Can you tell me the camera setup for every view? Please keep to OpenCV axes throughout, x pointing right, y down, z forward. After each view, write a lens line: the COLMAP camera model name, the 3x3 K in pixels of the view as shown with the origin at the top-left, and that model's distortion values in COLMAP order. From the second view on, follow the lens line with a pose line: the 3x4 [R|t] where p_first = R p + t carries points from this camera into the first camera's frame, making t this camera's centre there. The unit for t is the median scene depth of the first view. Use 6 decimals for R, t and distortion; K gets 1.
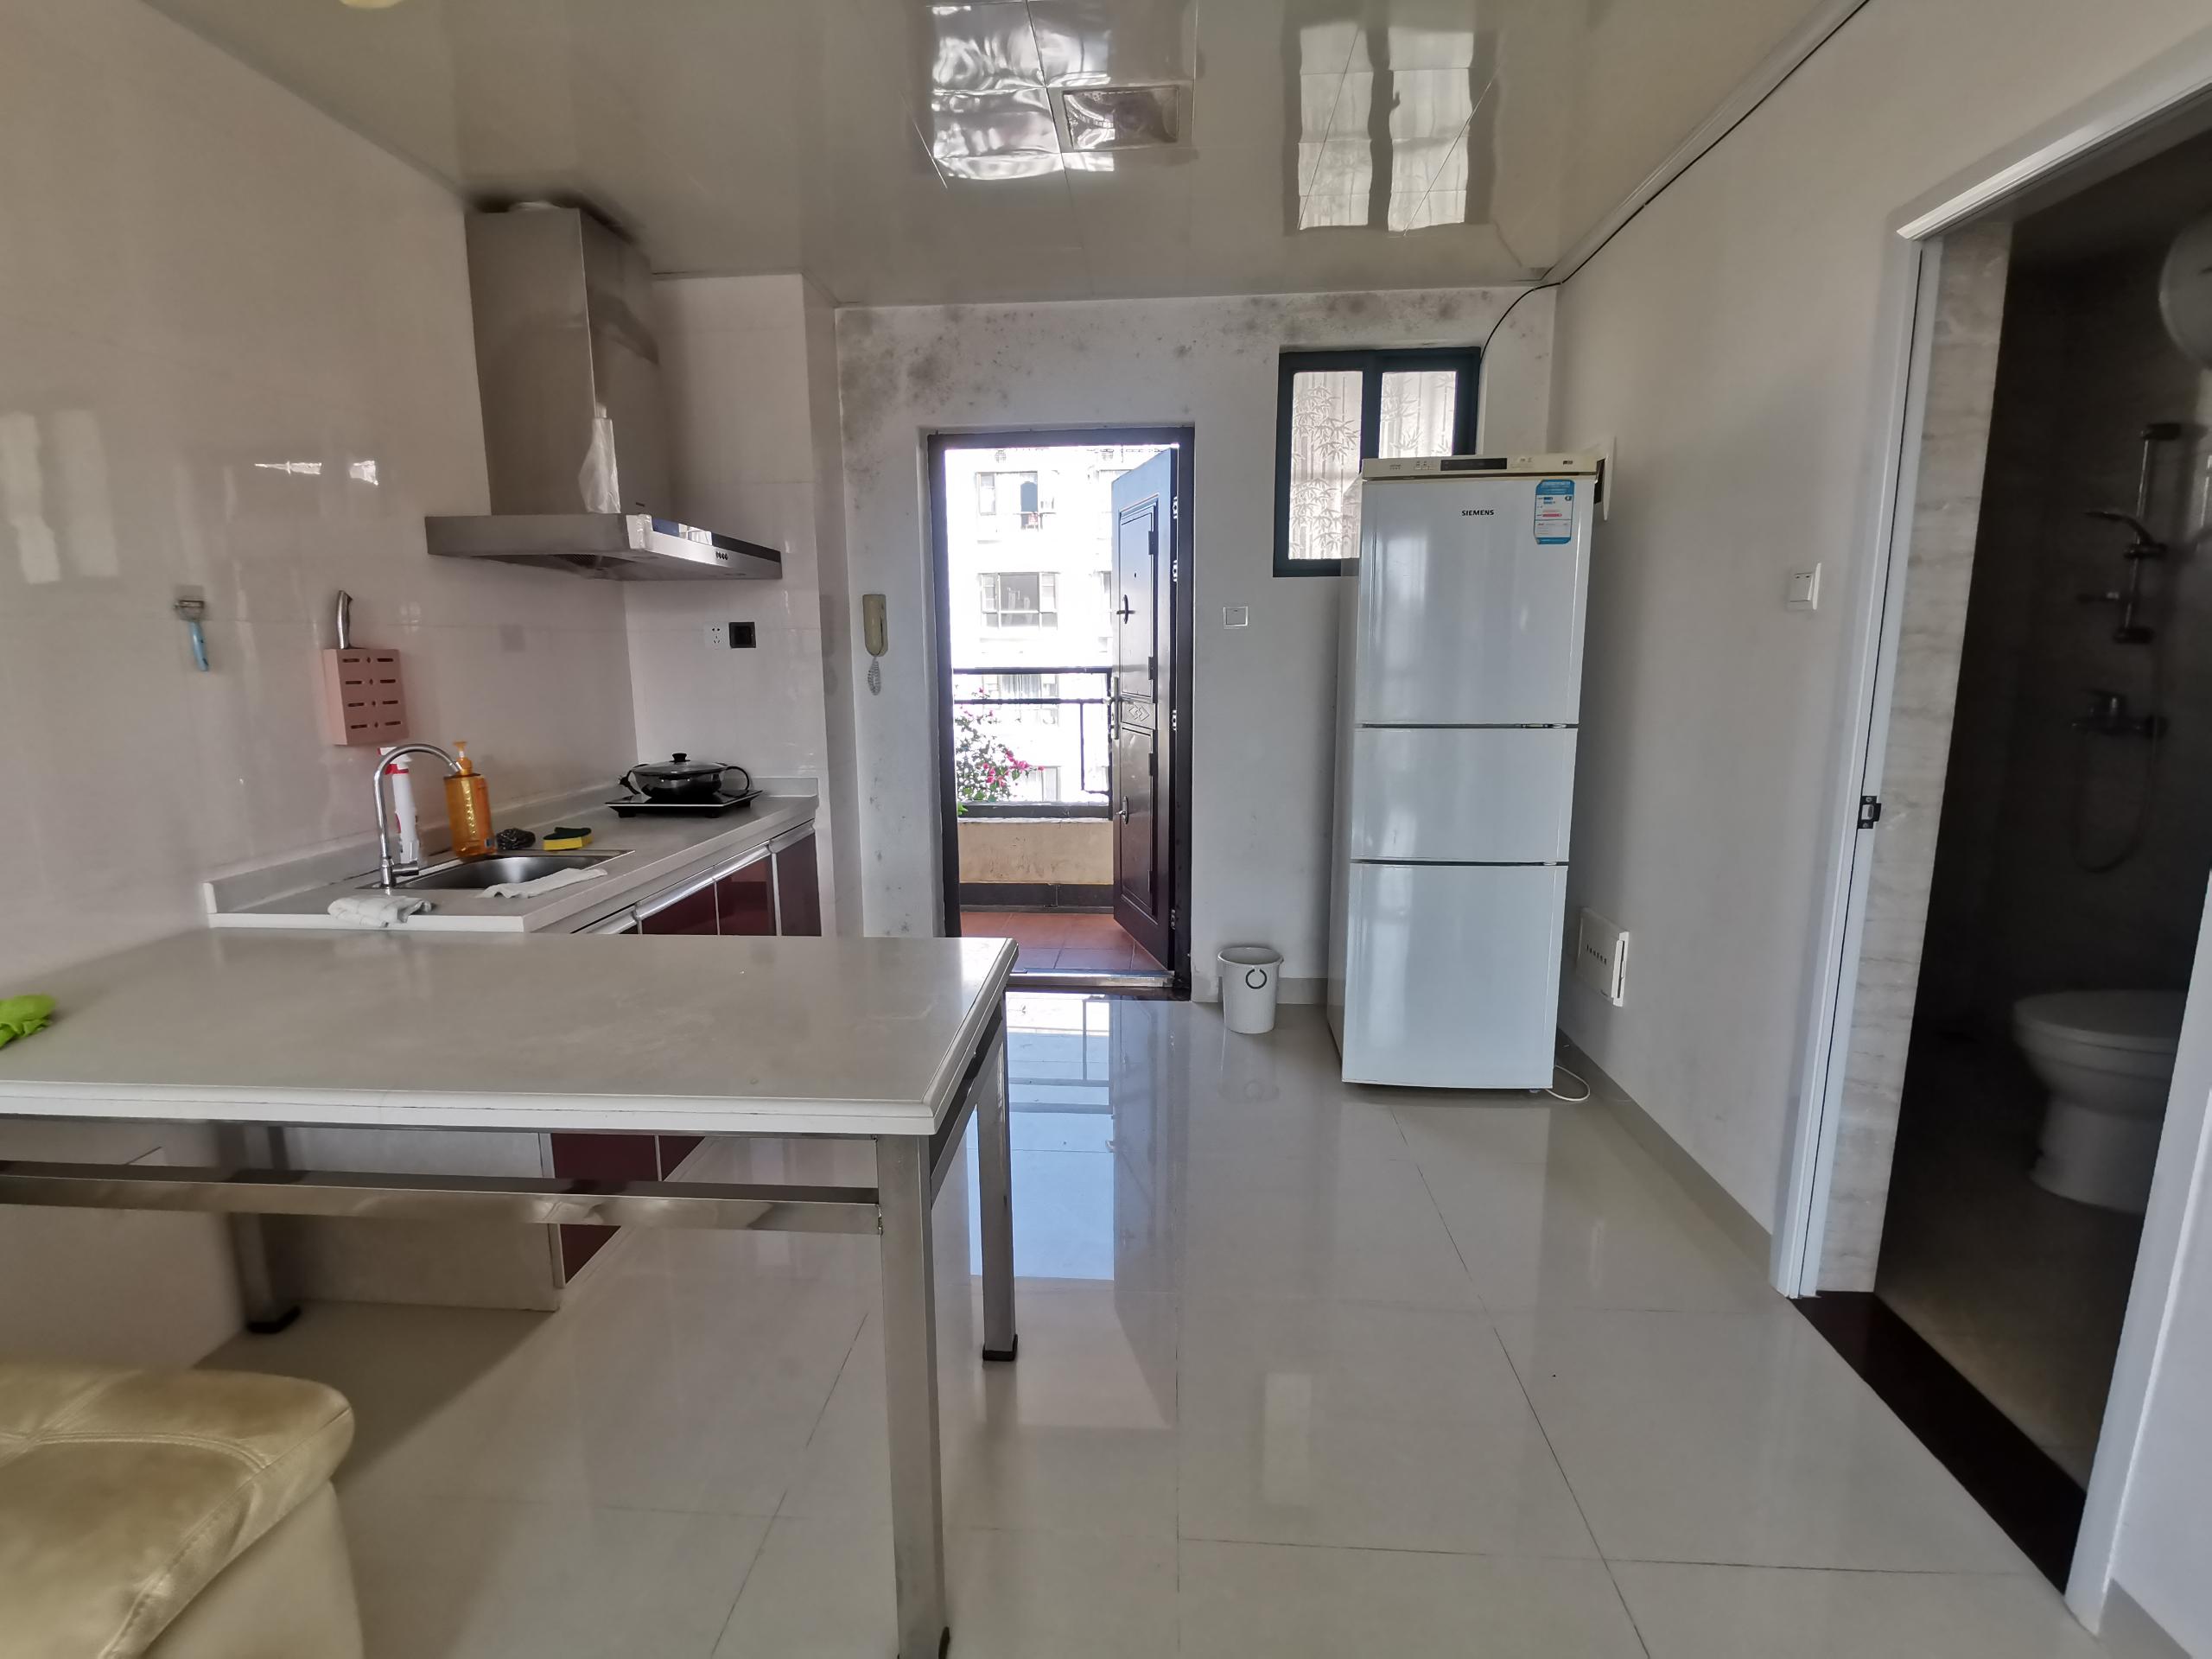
lens RADIAL K [[1068.8, 0, 1091.9], [0, 1068.8, 839.7], [0, 0, 1]] dist [-0.000506, -0.012376]
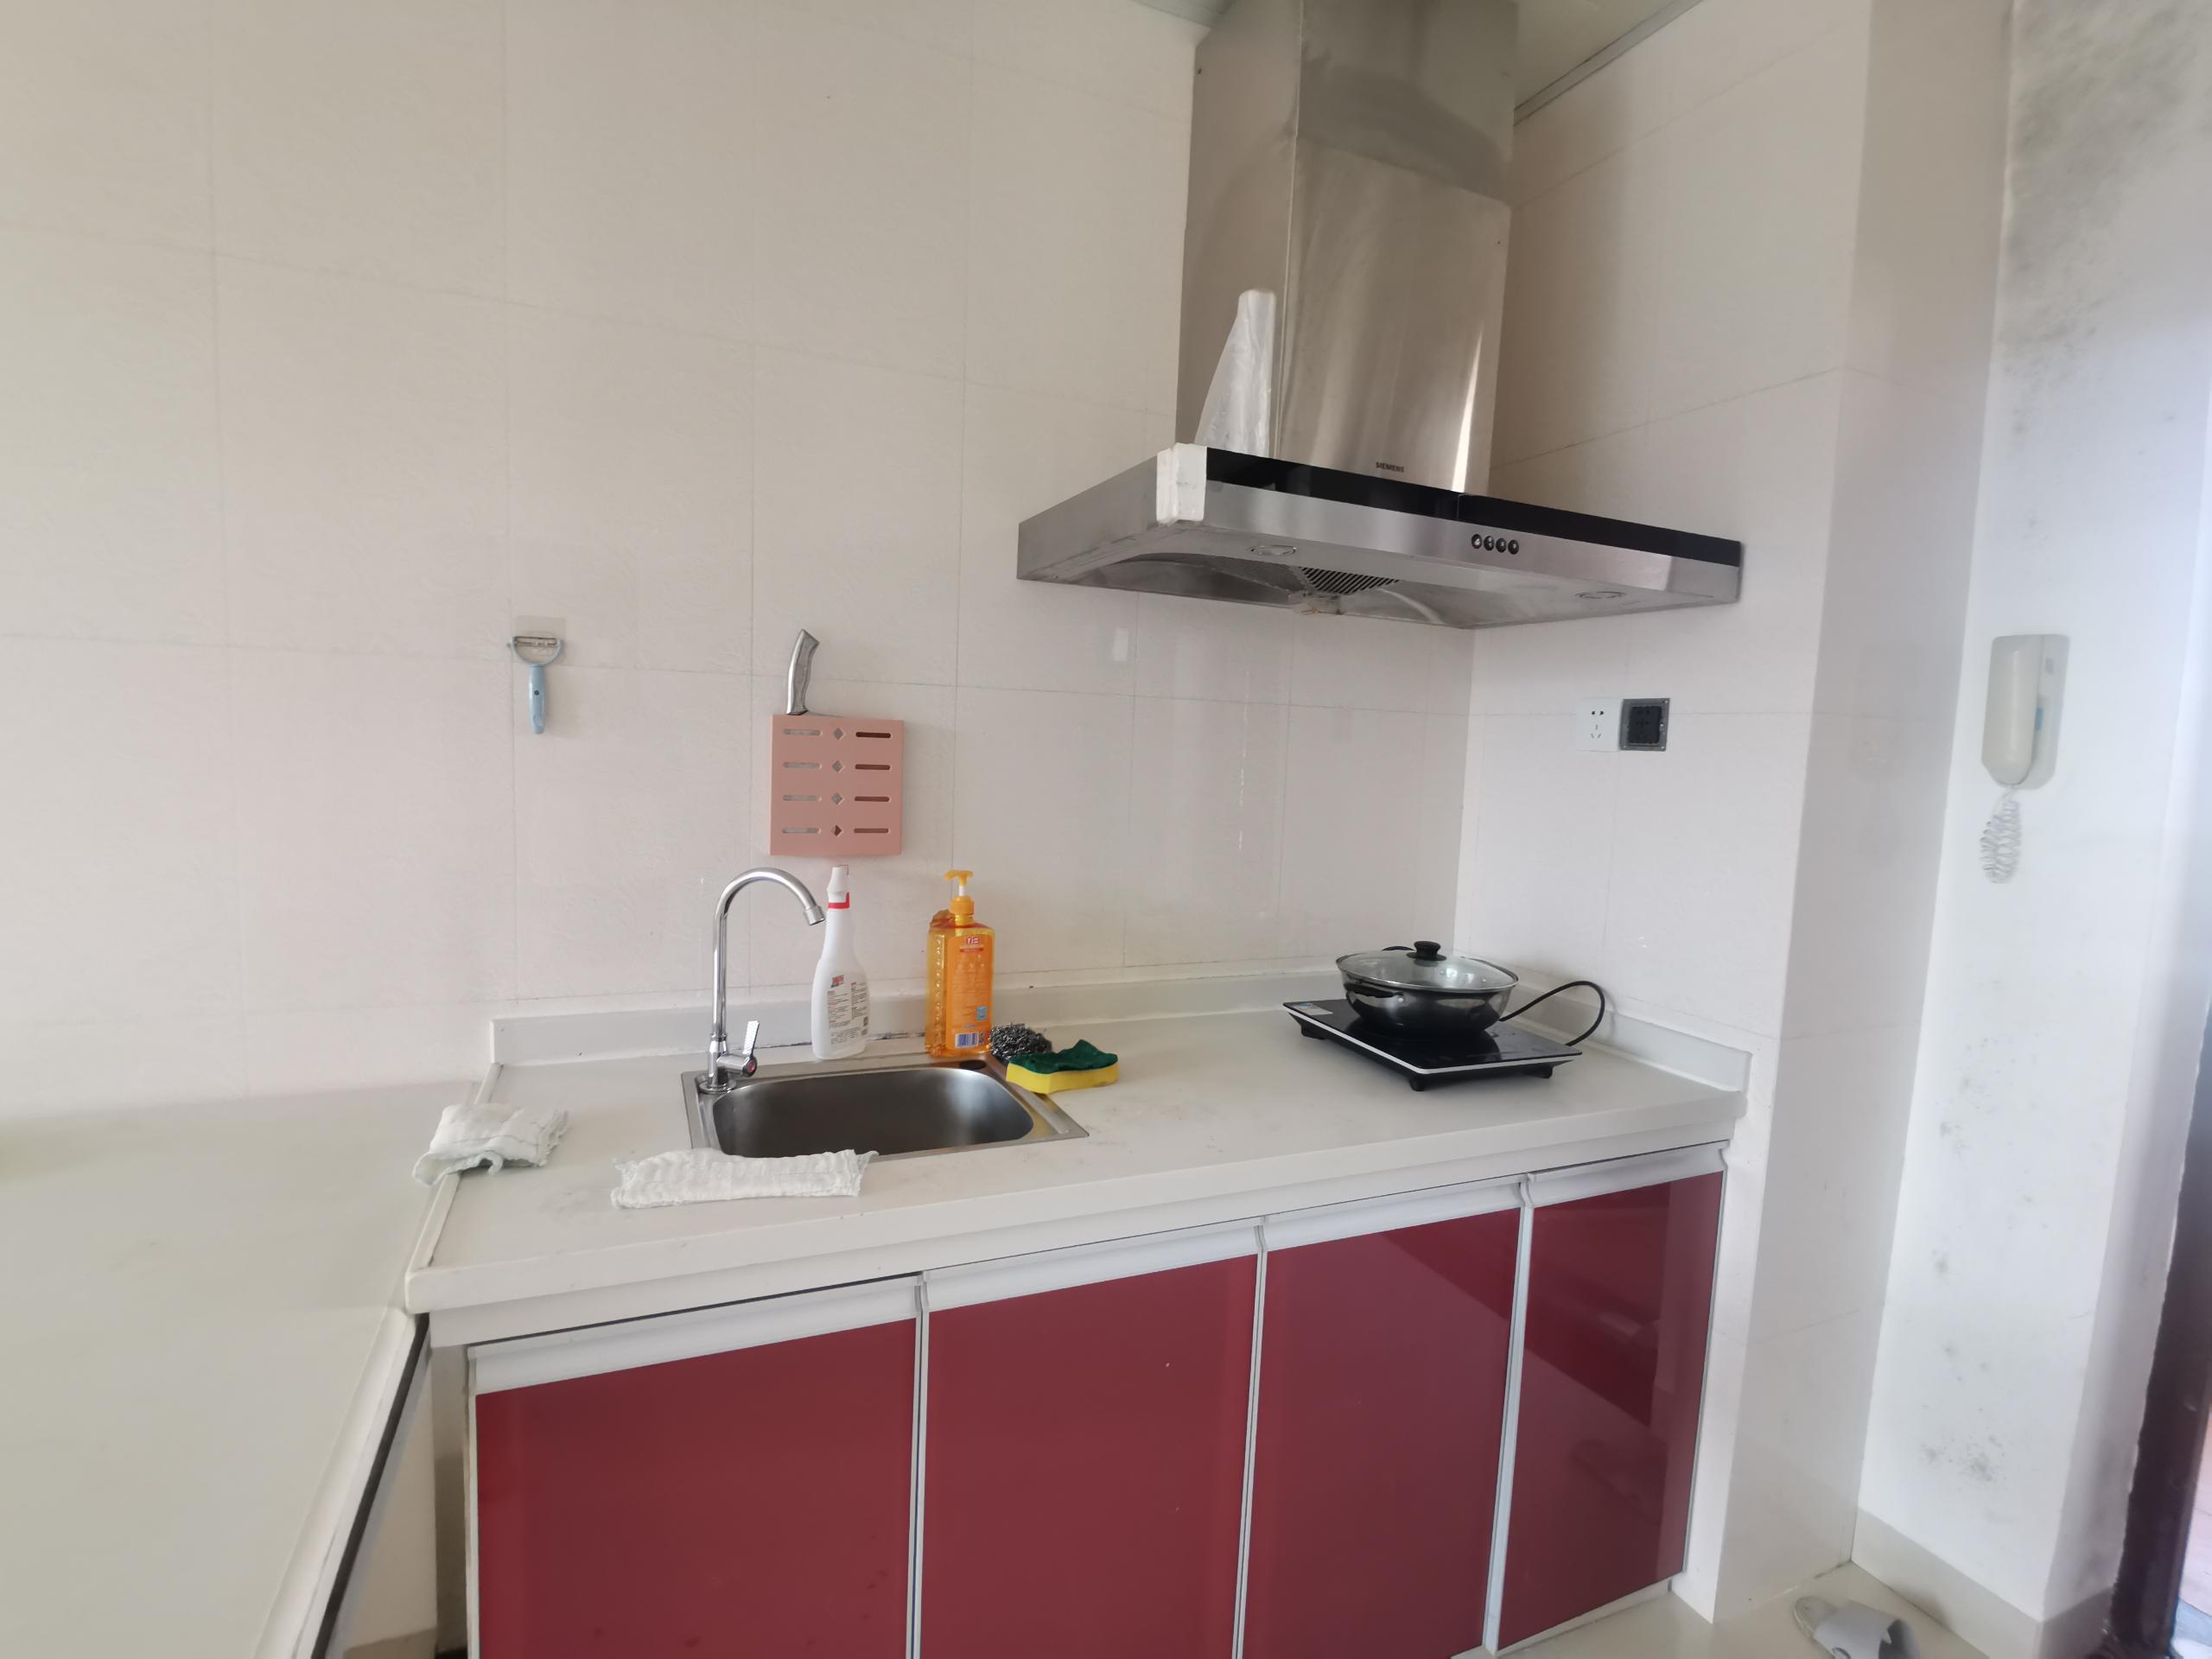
lens RADIAL K [[1068.8, 0, 1091.9], [0, 1068.8, 839.7], [0, 0, 1]] dist [-0.000506, -0.012376]
pose [[0.461389, 0.106753, -0.880752, -0.009017], [-0.197202, 0.980240, 0.015506, -0.096373], [0.865004, 0.166532, 0.473324, 0.552088]]
